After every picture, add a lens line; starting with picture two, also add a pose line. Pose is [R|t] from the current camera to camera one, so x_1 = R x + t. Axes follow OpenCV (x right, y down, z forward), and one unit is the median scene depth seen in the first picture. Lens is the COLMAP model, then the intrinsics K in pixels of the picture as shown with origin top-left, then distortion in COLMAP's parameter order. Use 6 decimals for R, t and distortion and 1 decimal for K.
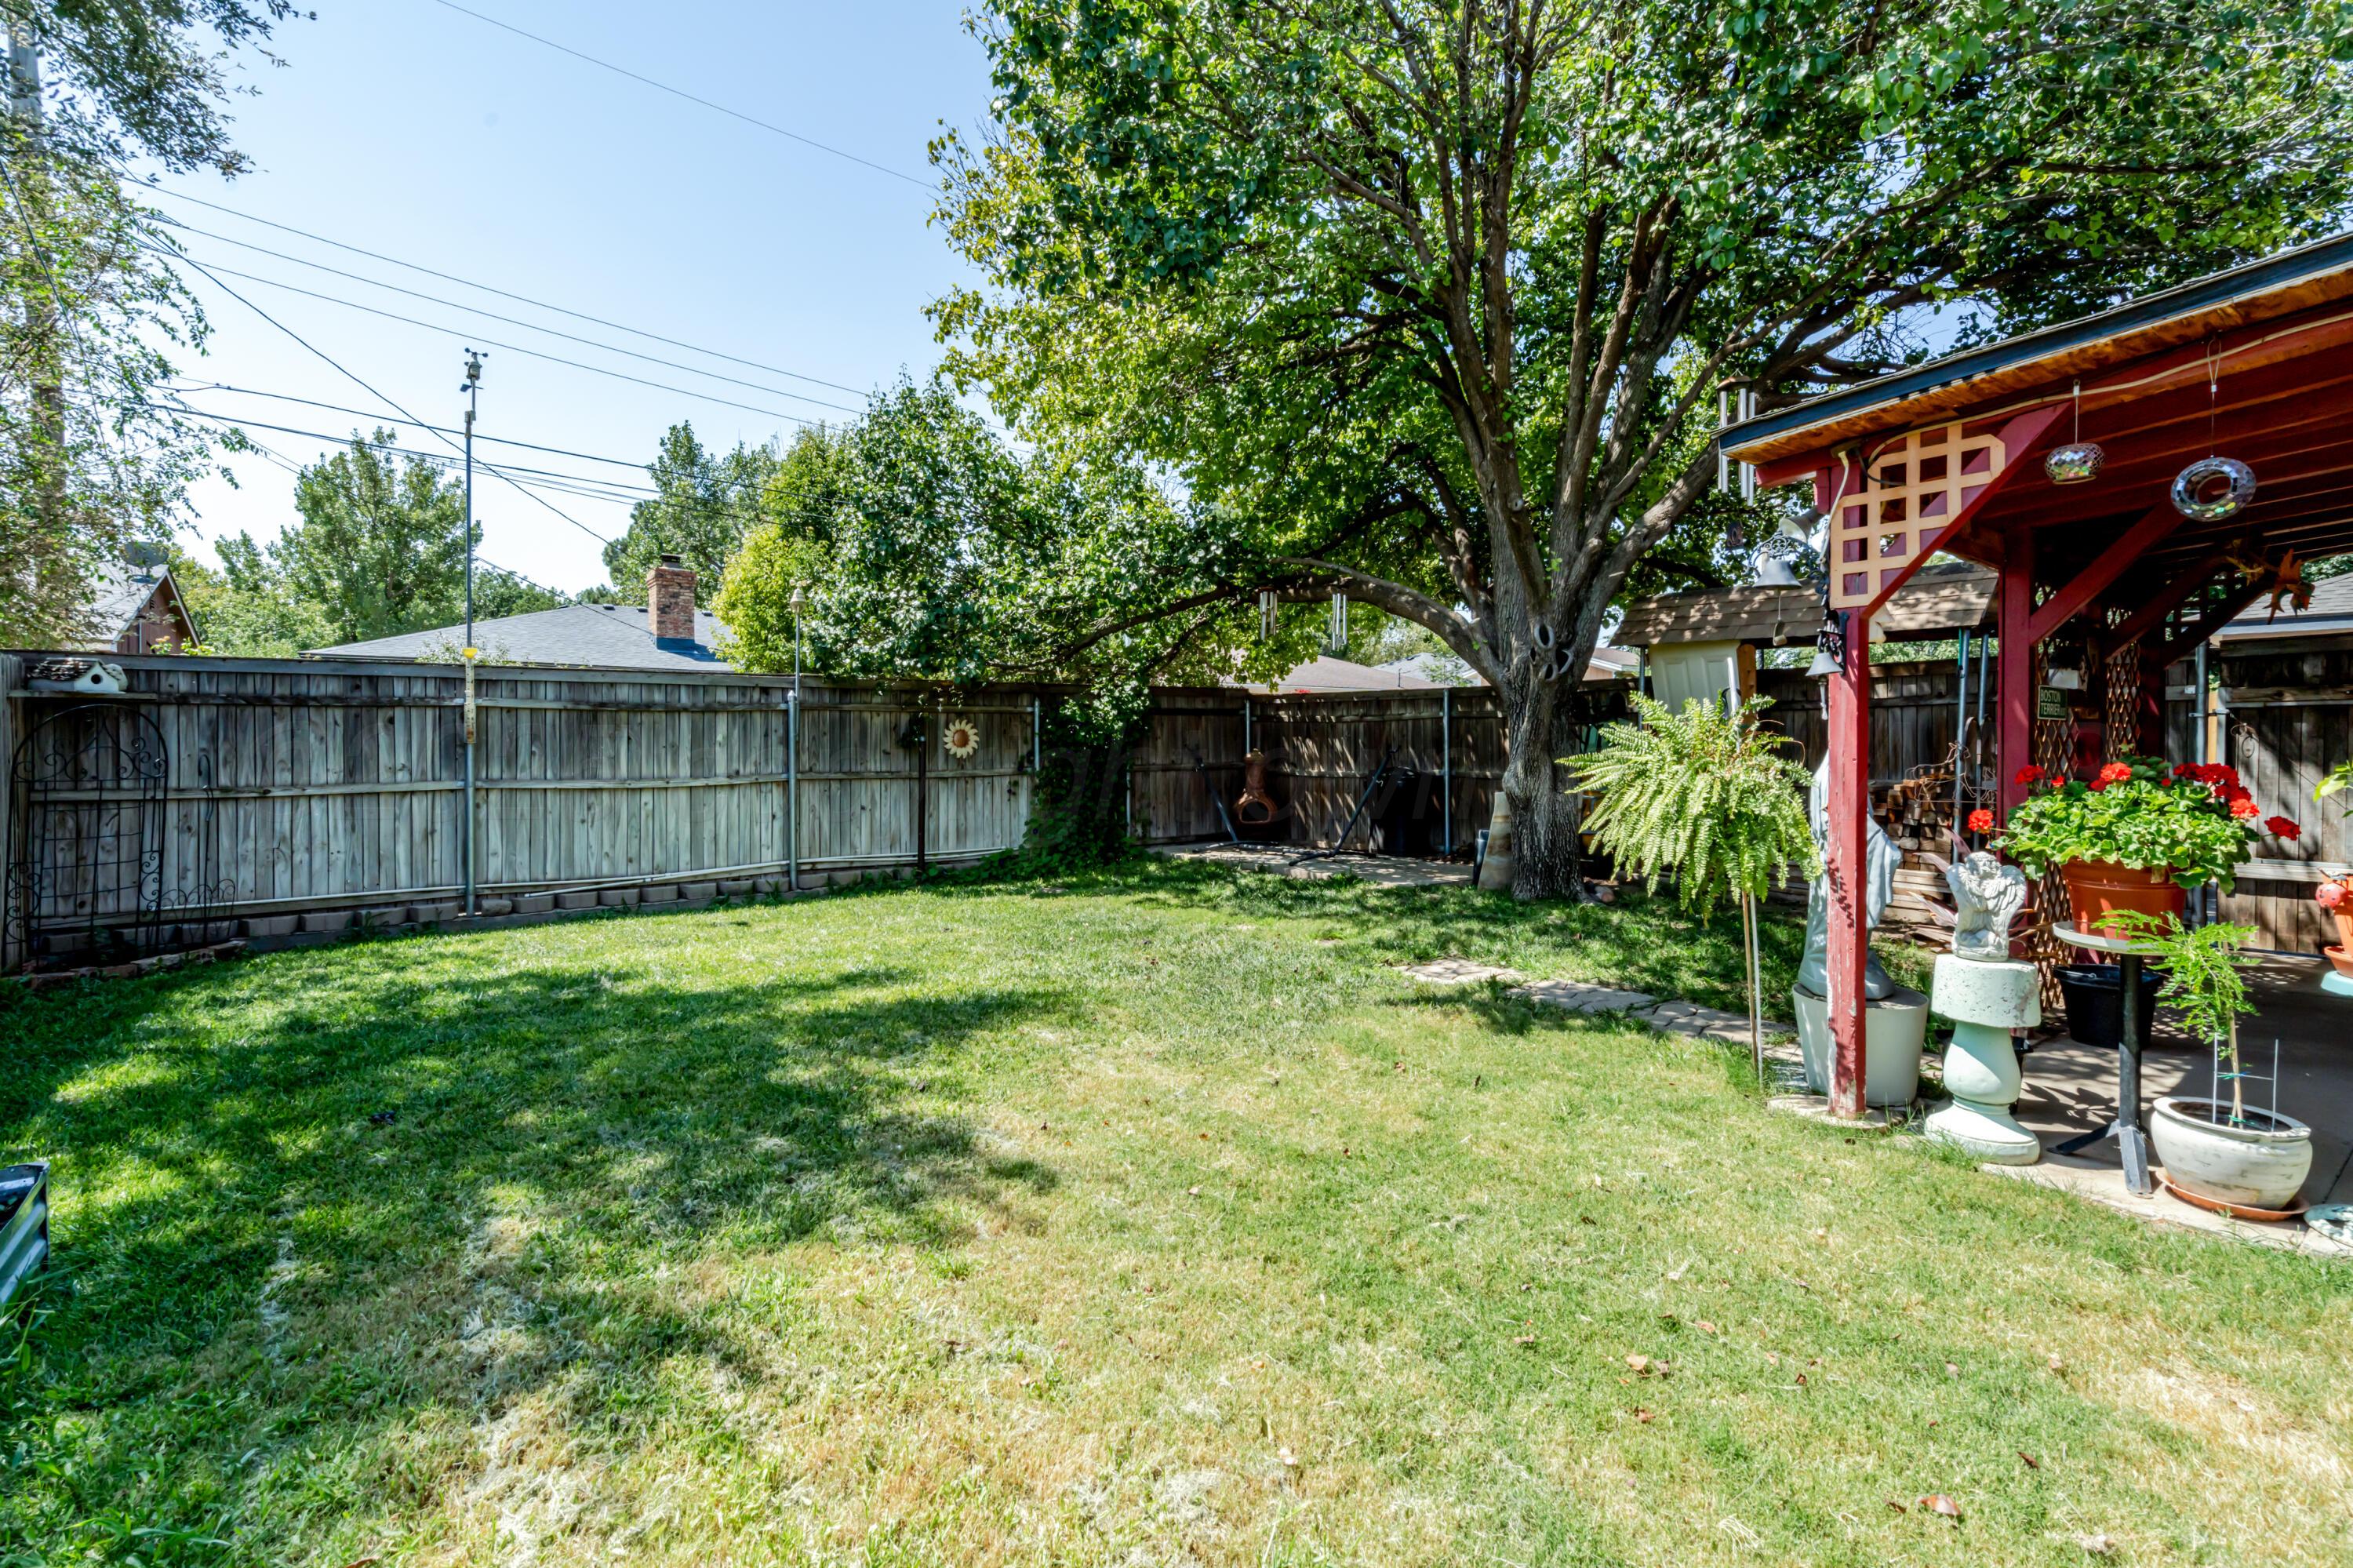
lens RADIAL K [[1091.8, 0, 1174.7], [0, 1091.8, 766.0], [0, 0, 1]] dist [0.002498, 0.001786]
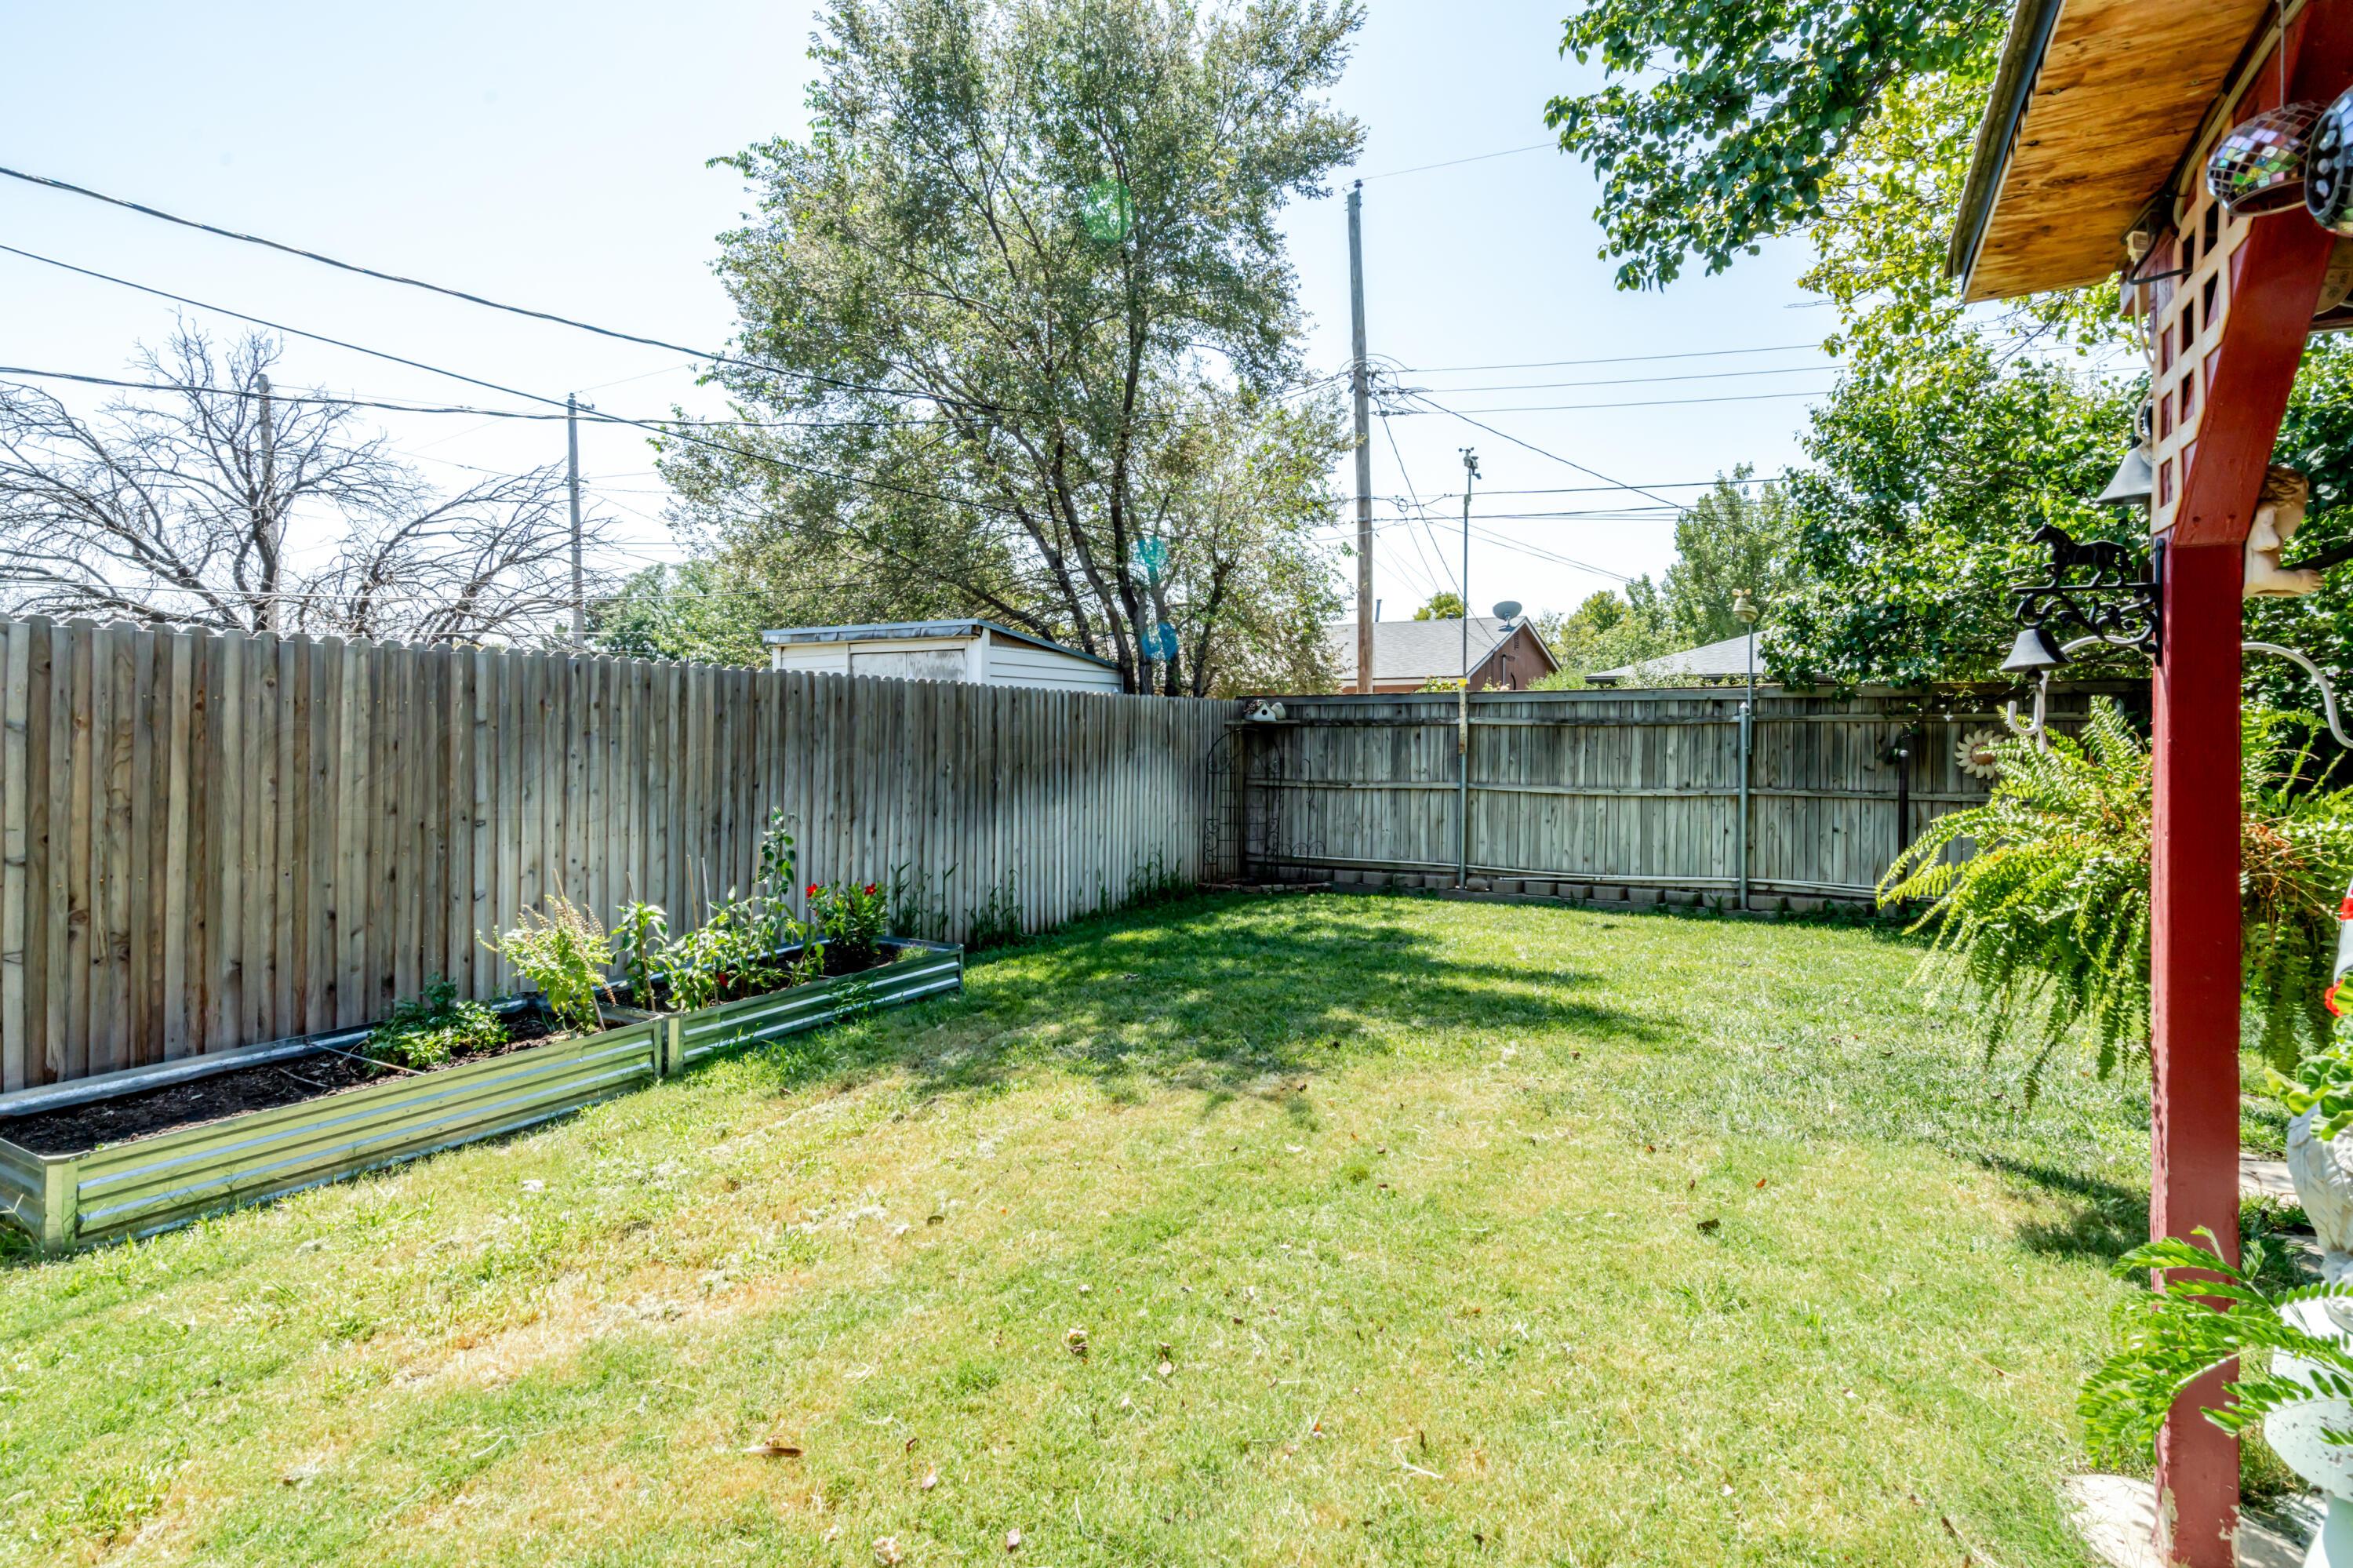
lens RADIAL K [[1091.8, 0, 1152.4], [0, 1091.8, 742.3], [0, 0, 1]] dist [0.002498, 0.001786]
pose [[0.394825, 0.004129, -0.918747, 0.351954], [-0.028091, 0.999577, -0.007580, -0.012470], [0.918327, 0.028801, 0.394774, 0.145922]]
